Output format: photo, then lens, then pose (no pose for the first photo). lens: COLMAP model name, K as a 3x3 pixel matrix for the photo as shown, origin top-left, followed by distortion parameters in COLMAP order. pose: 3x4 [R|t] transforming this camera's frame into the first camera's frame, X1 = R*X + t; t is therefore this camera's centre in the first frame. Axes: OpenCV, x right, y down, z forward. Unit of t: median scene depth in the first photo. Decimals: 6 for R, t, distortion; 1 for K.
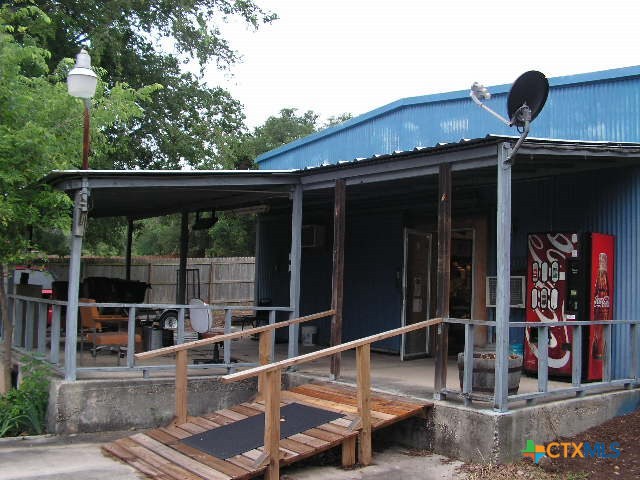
lens RADIAL K [[699.6, 0, 320.0], [0, 699.6, 240.0], [0, 0, 1]] dist [-0.237665, 0.206220]
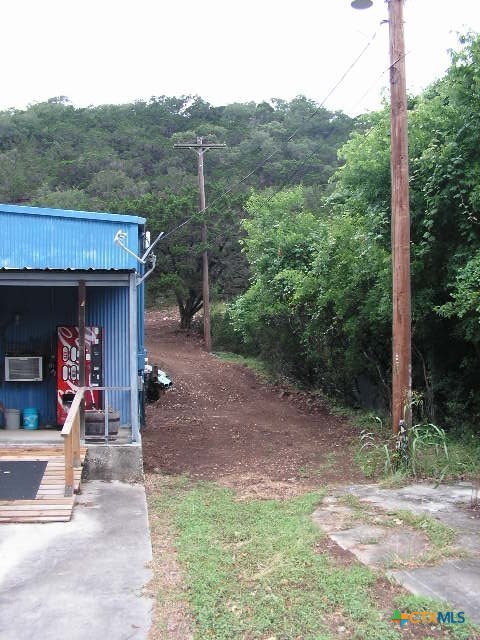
lens RADIAL K [[699.6, 0, 240.0], [0, 699.6, 320.0], [0, 0, 1]] dist [-0.237665, 0.206220]
pose [[0.491105, 0.030513, 0.870566, -0.743204], [-0.037415, 0.999203, -0.013915, -0.016461], [-0.870296, -0.025738, 0.491856, 0.004593]]
